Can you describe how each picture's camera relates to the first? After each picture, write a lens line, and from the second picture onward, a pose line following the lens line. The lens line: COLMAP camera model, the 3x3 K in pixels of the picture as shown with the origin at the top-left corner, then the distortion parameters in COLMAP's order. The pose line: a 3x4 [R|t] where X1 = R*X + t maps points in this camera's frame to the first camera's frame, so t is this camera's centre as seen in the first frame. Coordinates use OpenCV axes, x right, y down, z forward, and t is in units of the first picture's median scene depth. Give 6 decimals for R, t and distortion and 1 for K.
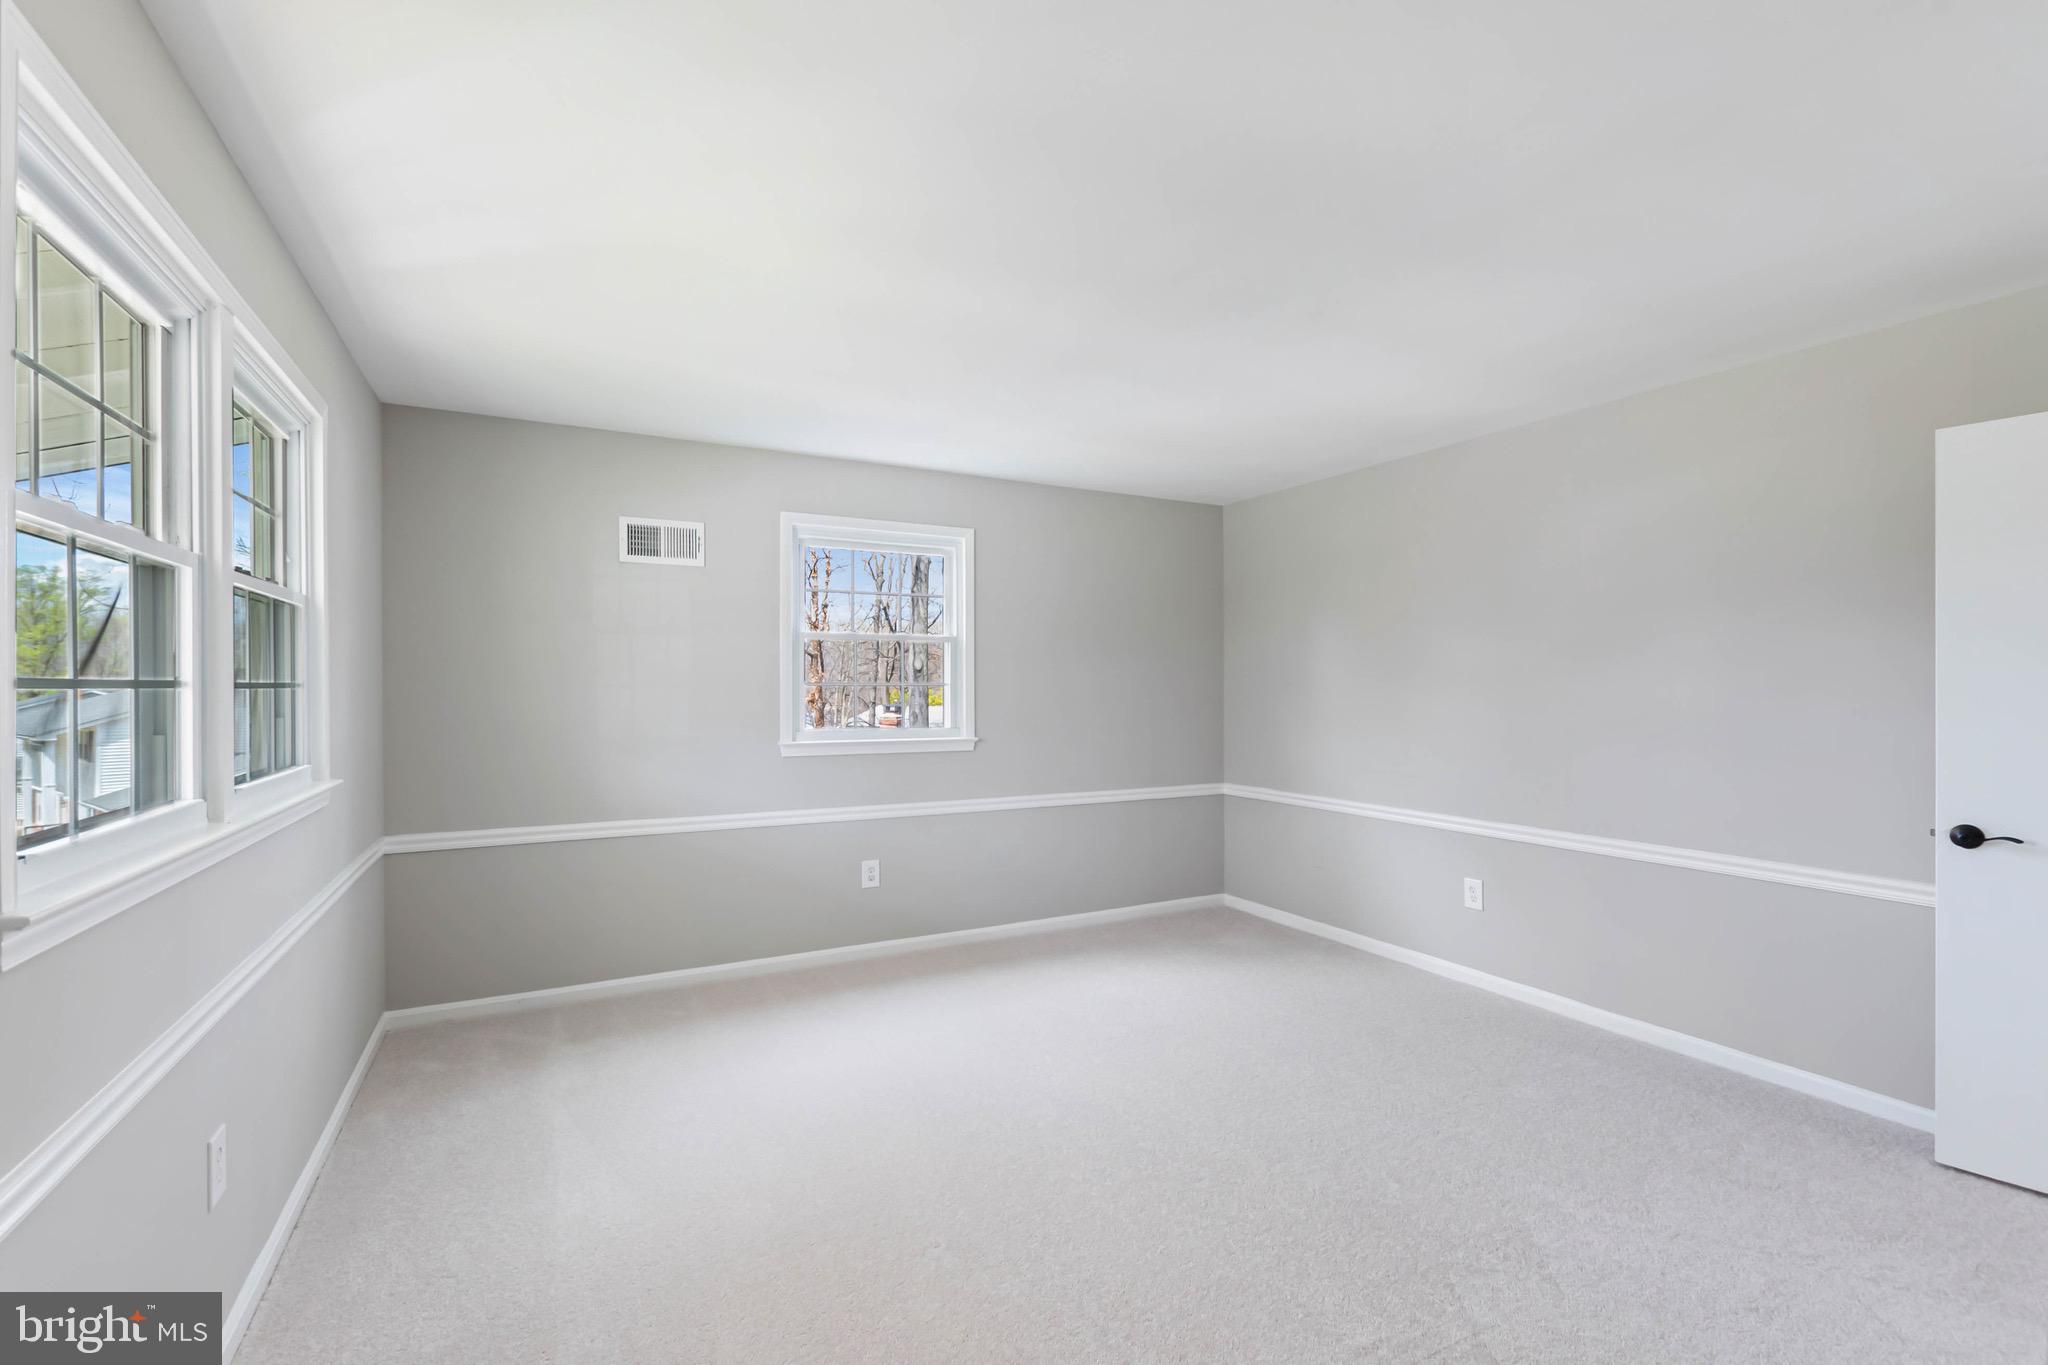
lens RADIAL K [[895.2, 0, 1036.1], [0, 895.2, 681.7], [0, 0, 1]] dist [-0.000007, 0.000060]
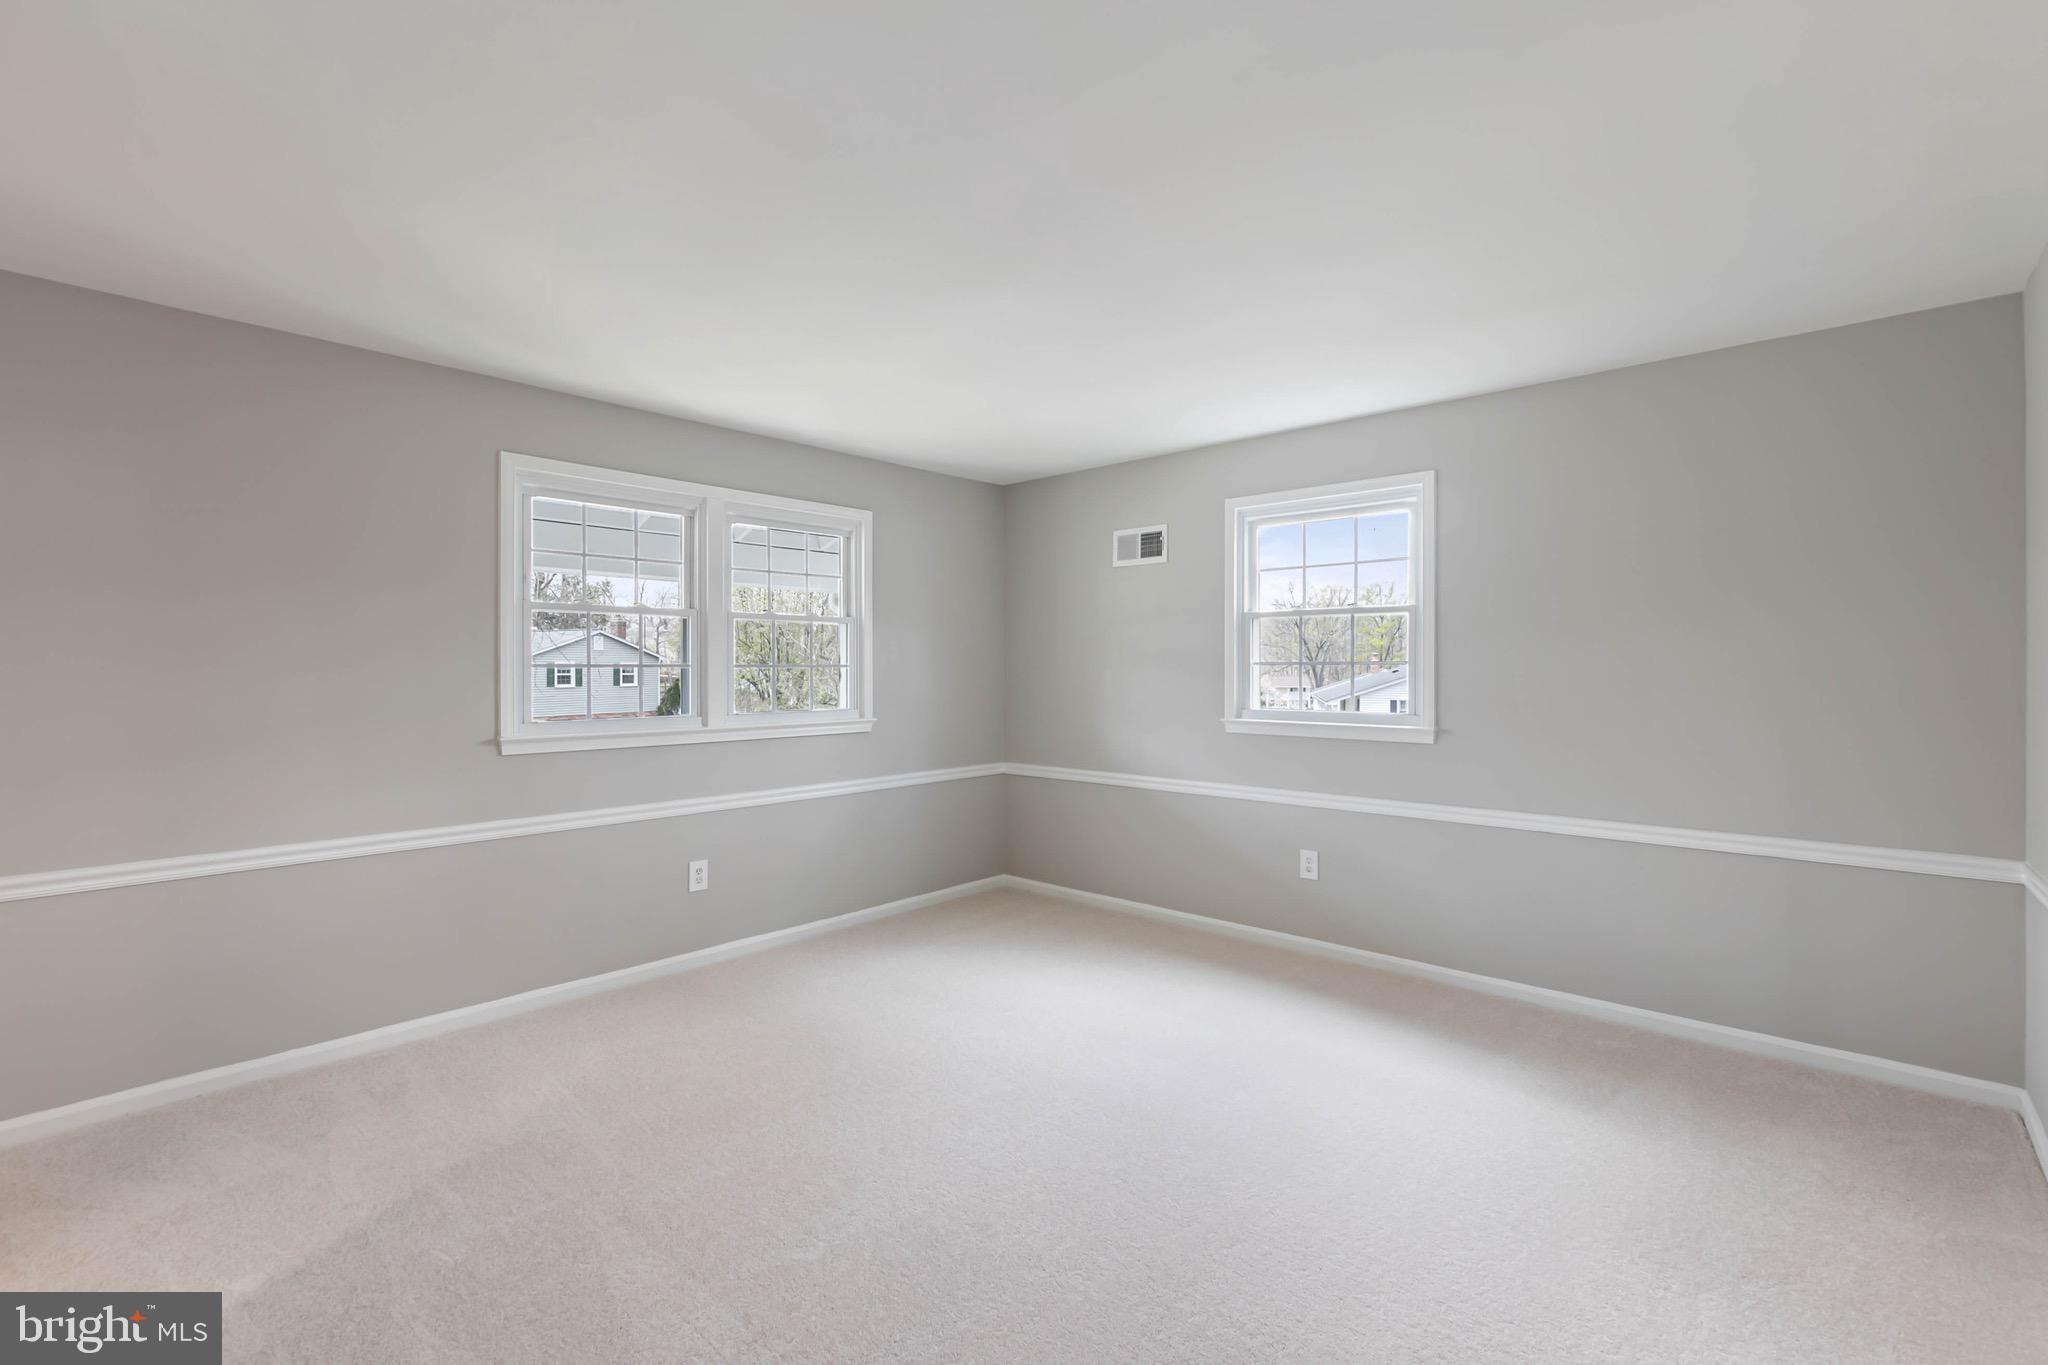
lens RADIAL K [[895.2, 0, 1039.5], [0, 895.2, 684.6], [0, 0, 1]] dist [-0.000007, 0.000060]
pose [[0.338914, 0.007759, -0.940785, 0.624542], [-0.005153, 0.999966, 0.006391, 0.021538], [0.940803, 0.002682, 0.338943, 0.430966]]
